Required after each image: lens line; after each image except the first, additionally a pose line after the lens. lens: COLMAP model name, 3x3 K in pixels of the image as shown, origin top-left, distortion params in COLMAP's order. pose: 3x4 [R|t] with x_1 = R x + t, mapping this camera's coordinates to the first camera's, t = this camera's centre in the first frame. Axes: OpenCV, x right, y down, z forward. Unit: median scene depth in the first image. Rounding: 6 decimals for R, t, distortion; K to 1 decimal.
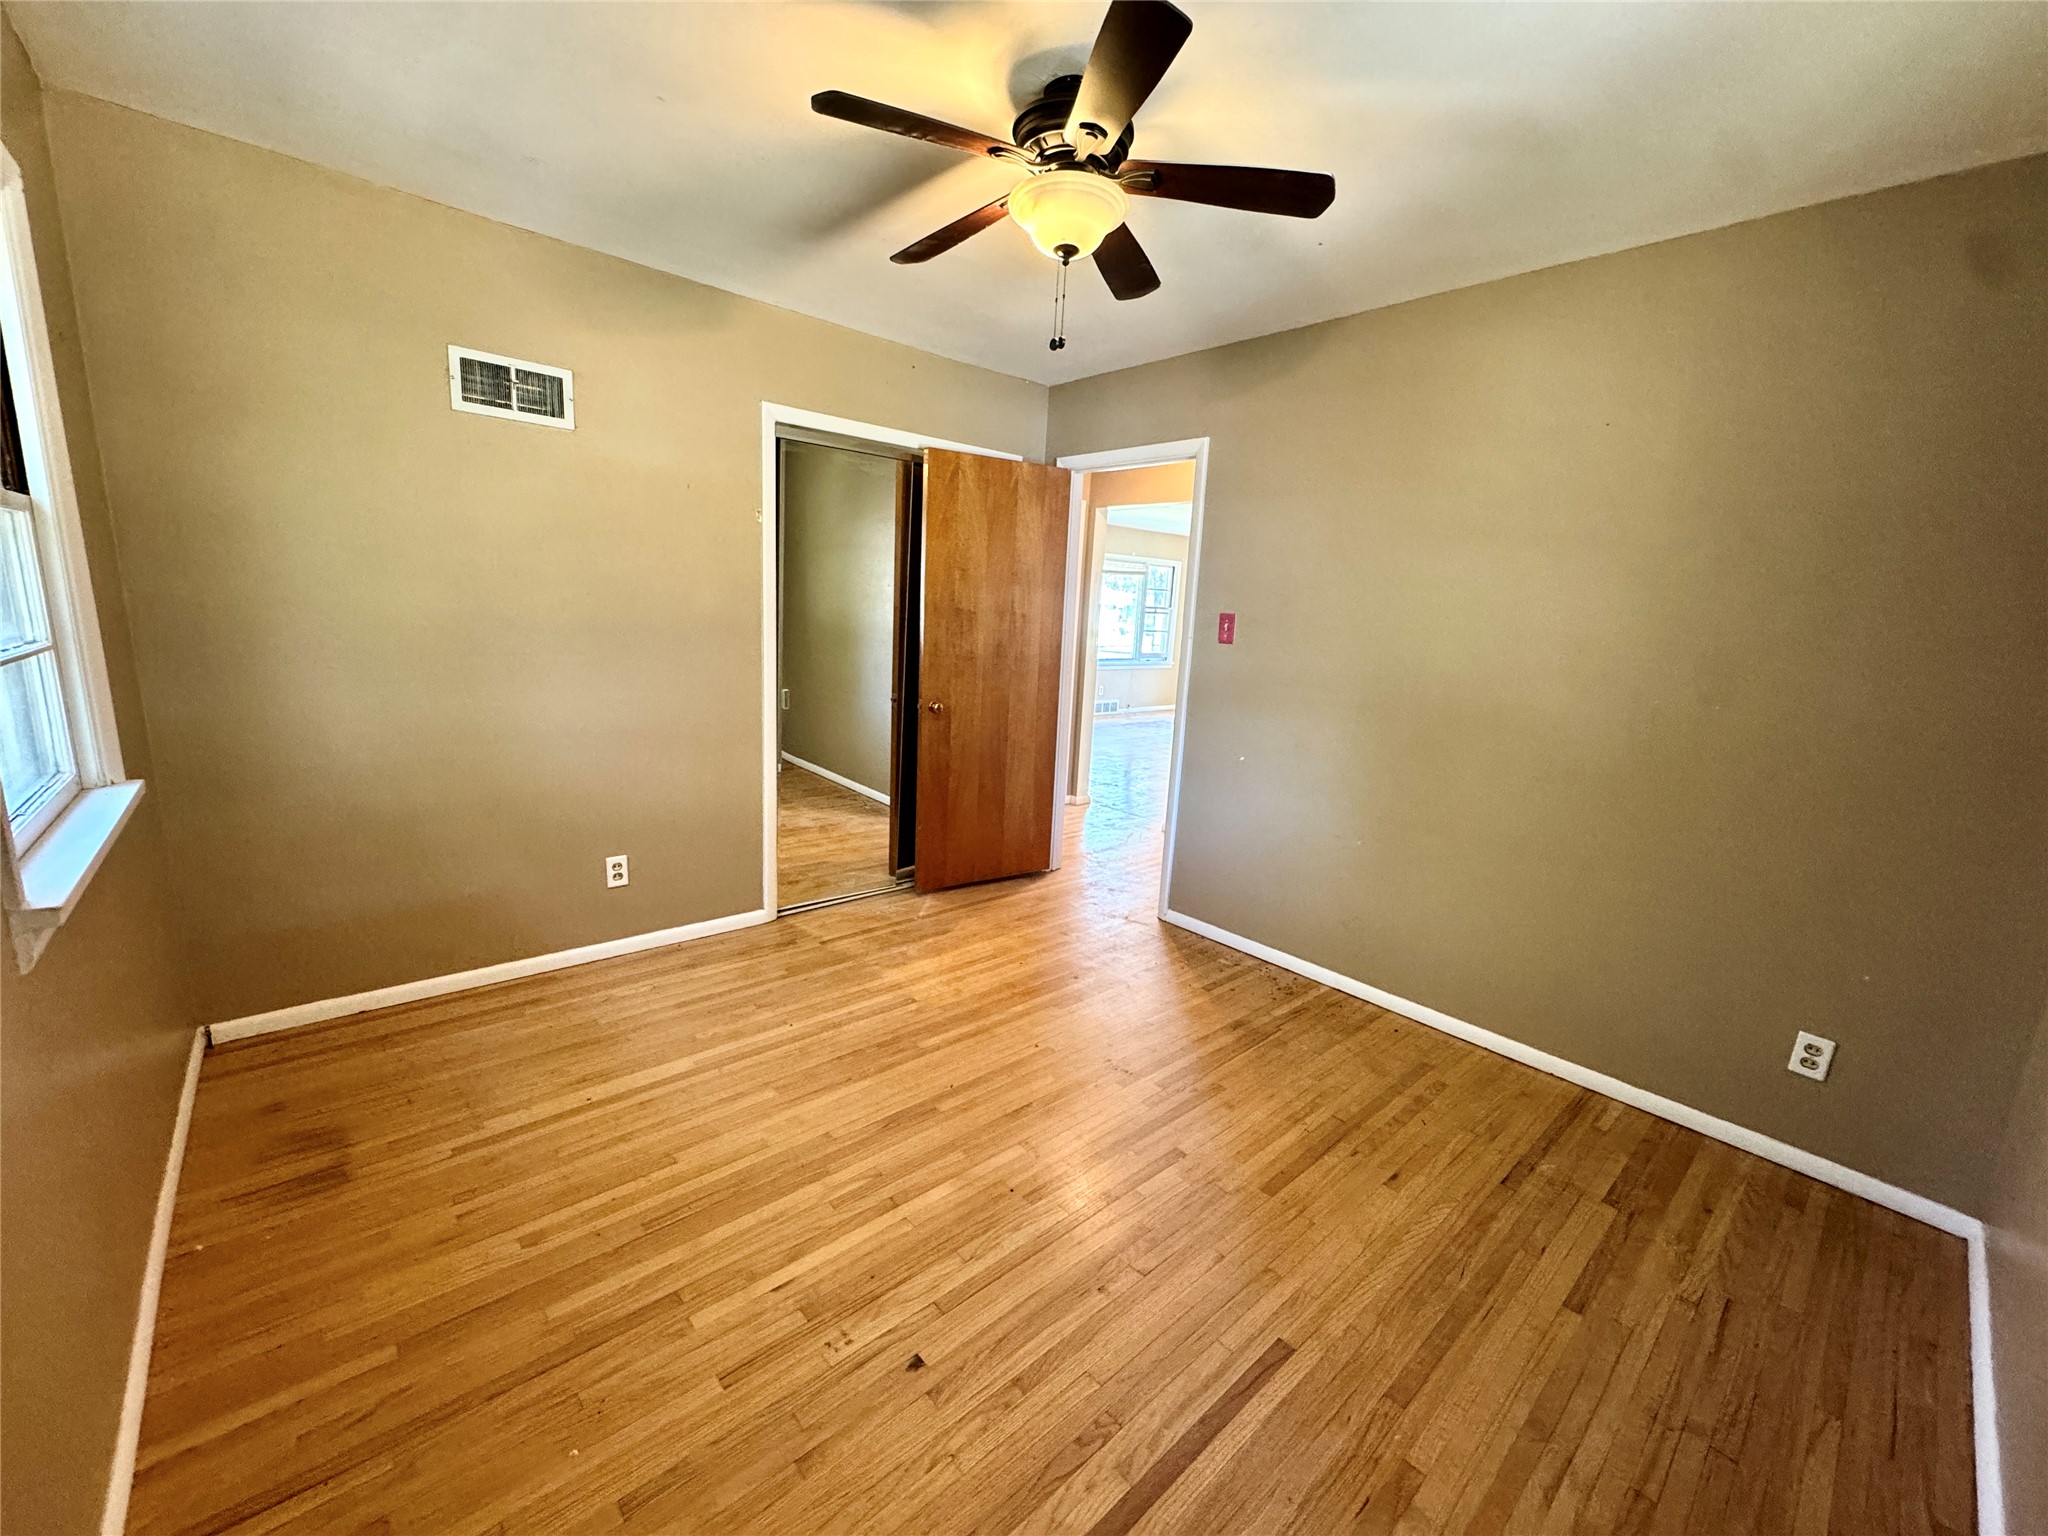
lens RADIAL K [[814.5, 0, 1024.0], [0, 814.5, 768.0], [0, 0, 1]] dist [-0.002469, -0.000539]
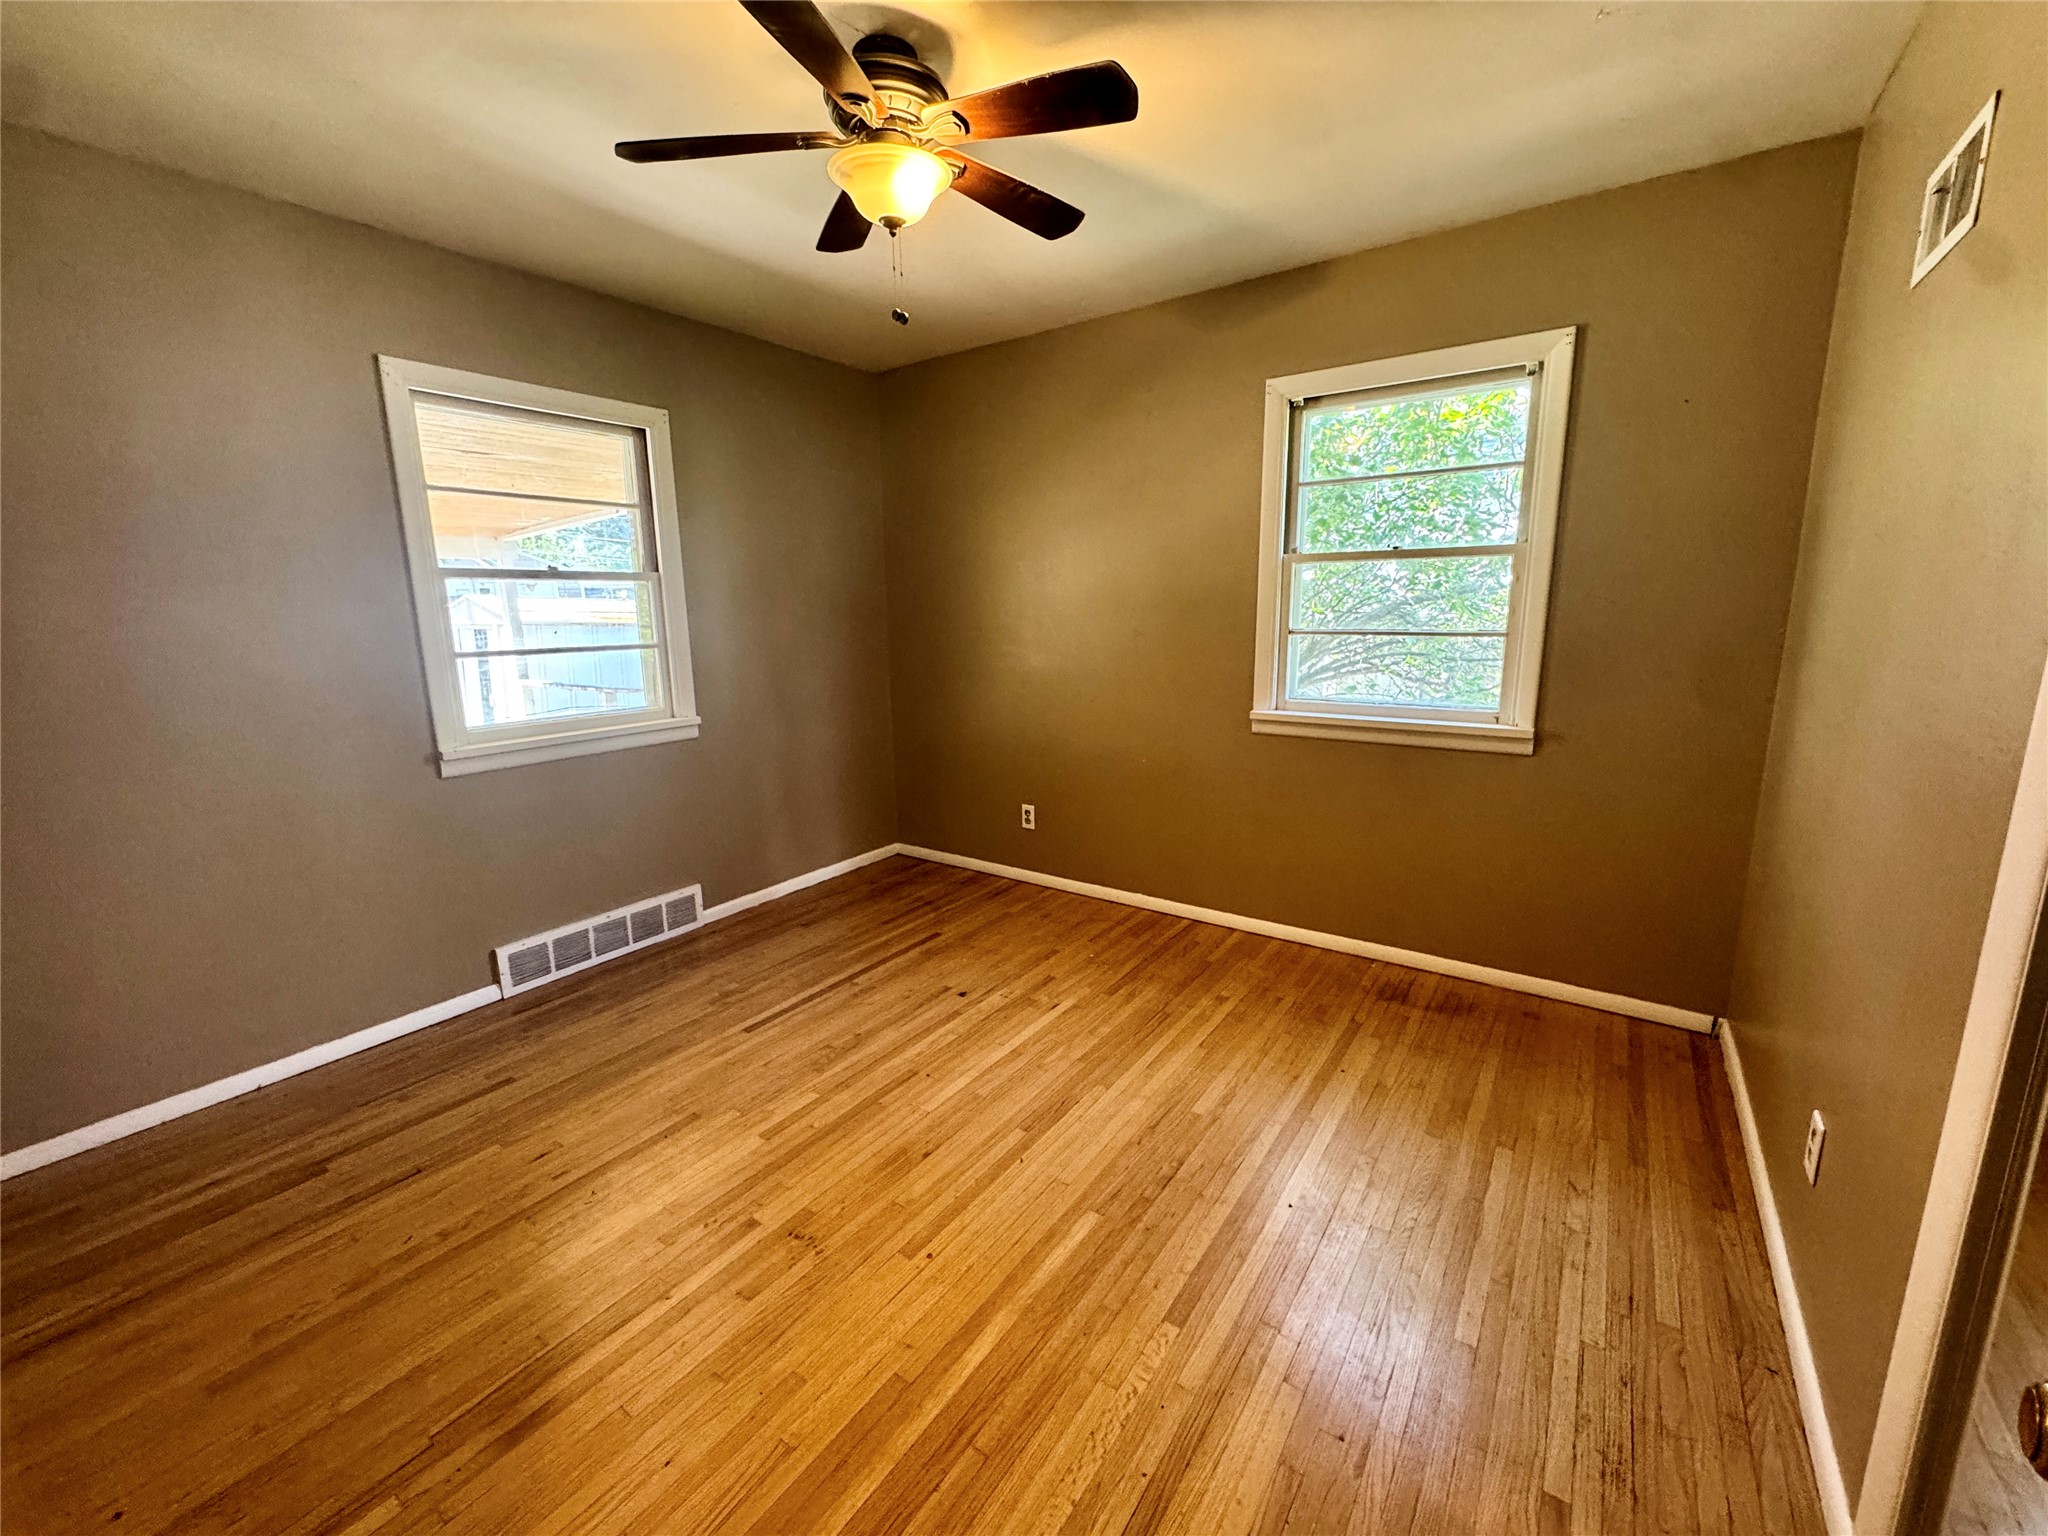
lens RADIAL K [[814.5, 0, 1024.0], [0, 814.5, 768.0], [0, 0, 1]] dist [-0.002469, -0.000539]
pose [[-0.975125, 0.008819, -0.221481, 0.115458], [-0.074793, 0.927514, 0.366228, -0.374351], [0.208657, 0.373683, -0.903783, 2.073136]]
